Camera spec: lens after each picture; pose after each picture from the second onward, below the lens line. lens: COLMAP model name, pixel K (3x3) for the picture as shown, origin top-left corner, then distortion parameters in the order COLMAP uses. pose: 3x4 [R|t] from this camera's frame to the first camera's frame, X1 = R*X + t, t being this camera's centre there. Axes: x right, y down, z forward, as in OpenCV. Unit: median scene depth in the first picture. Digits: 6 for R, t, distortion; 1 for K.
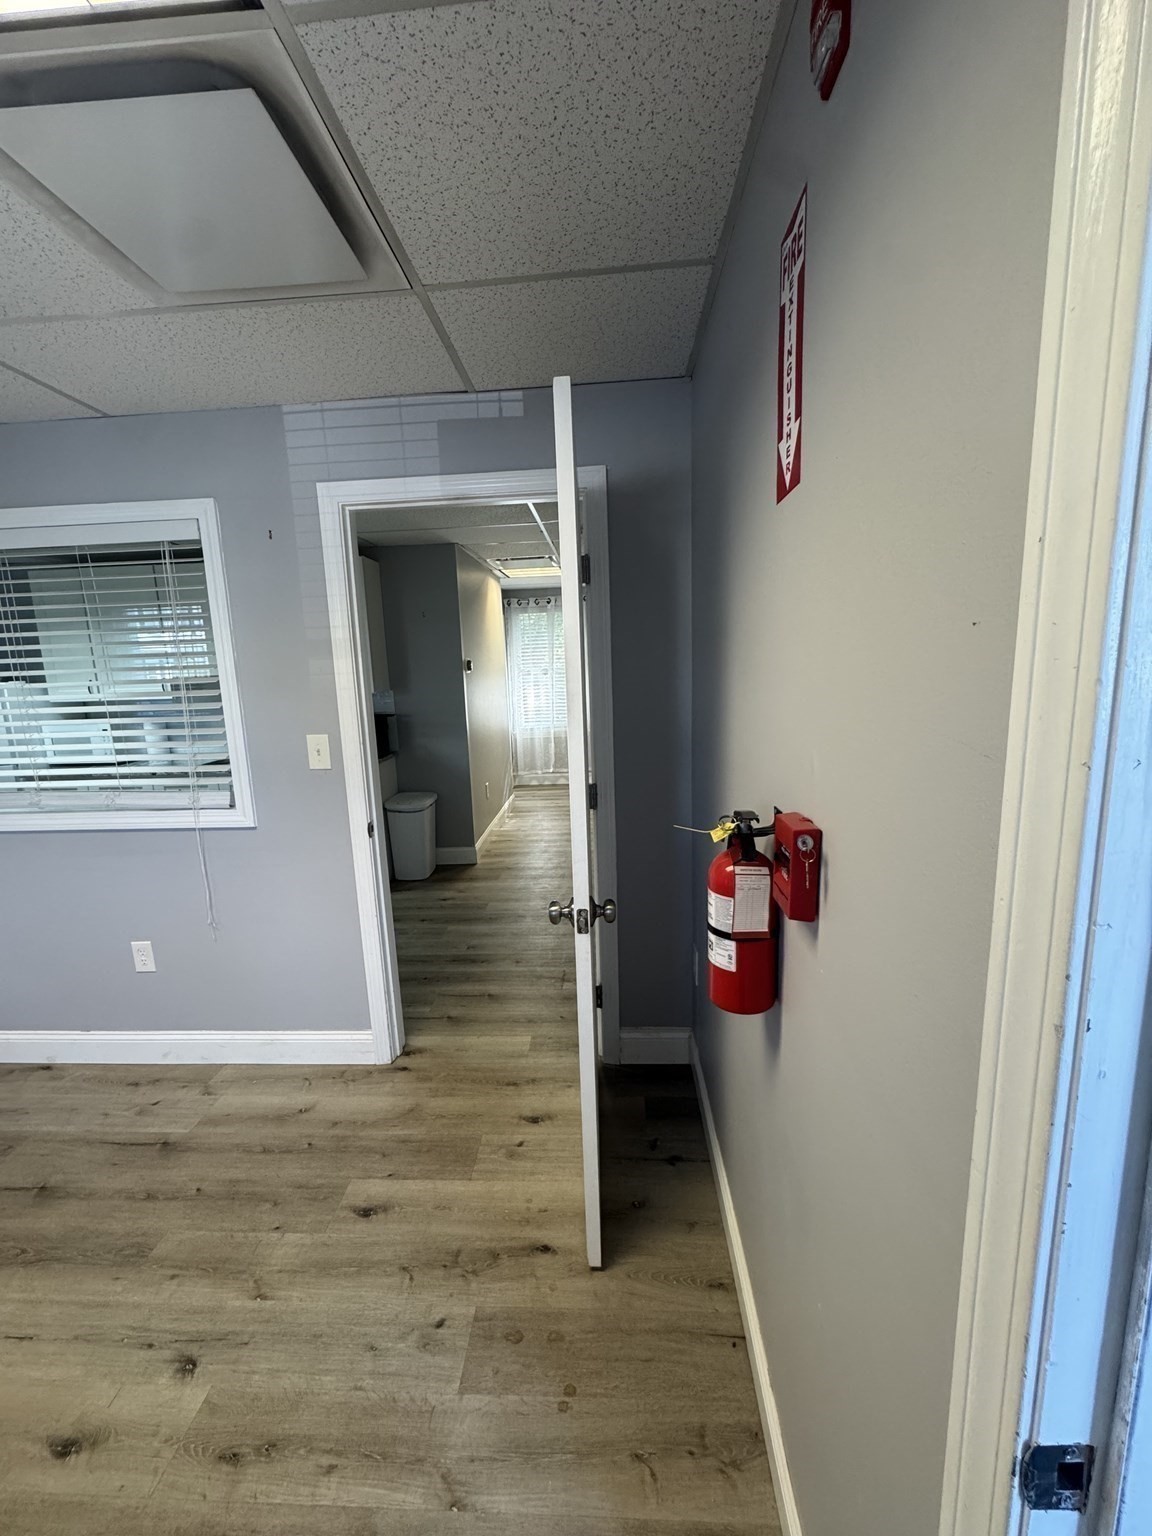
lens RADIAL K [[613.0, 0, 576.0], [0, 613.0, 768.0], [0, 0, 1]] dist [-0.002398, 0.000152]
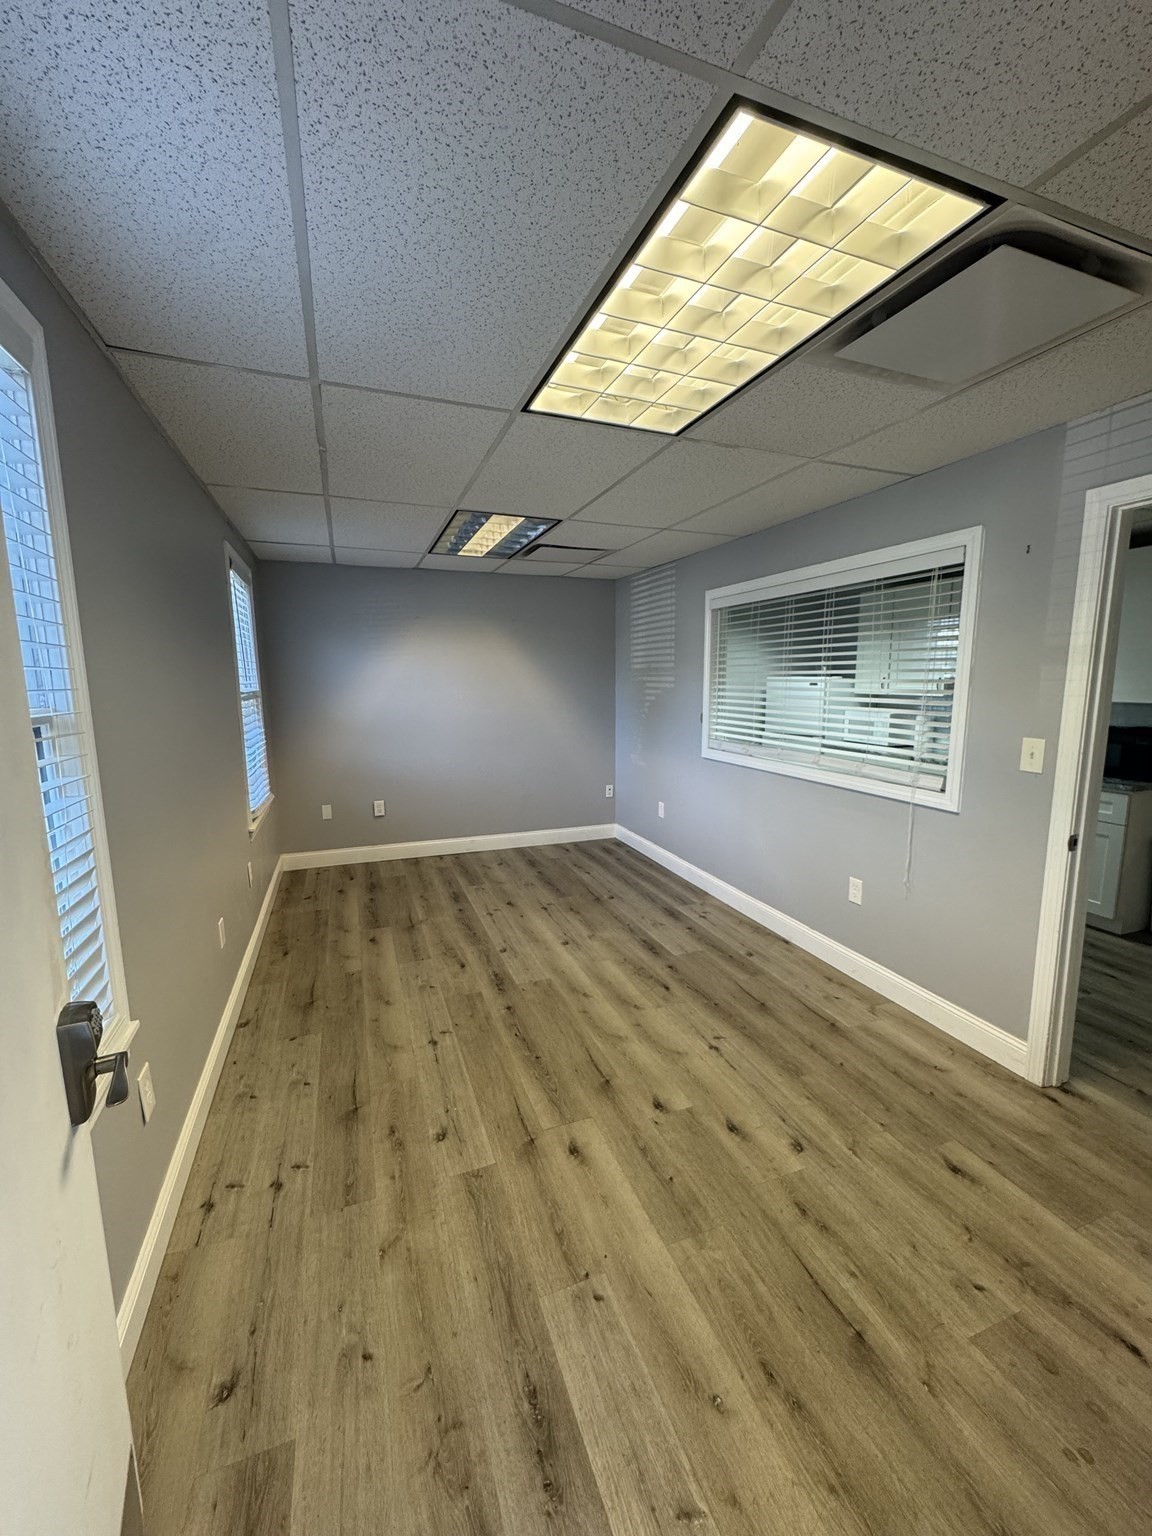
lens RADIAL K [[613.0, 0, 576.0], [0, 613.0, 768.0], [0, 0, 1]] dist [-0.002398, 0.000152]
pose [[0.401205, 0.166979, -0.900640, 0.212896], [-0.160754, 0.980819, 0.110233, 0.003918], [0.901772, 0.100556, 0.420353, -0.126990]]
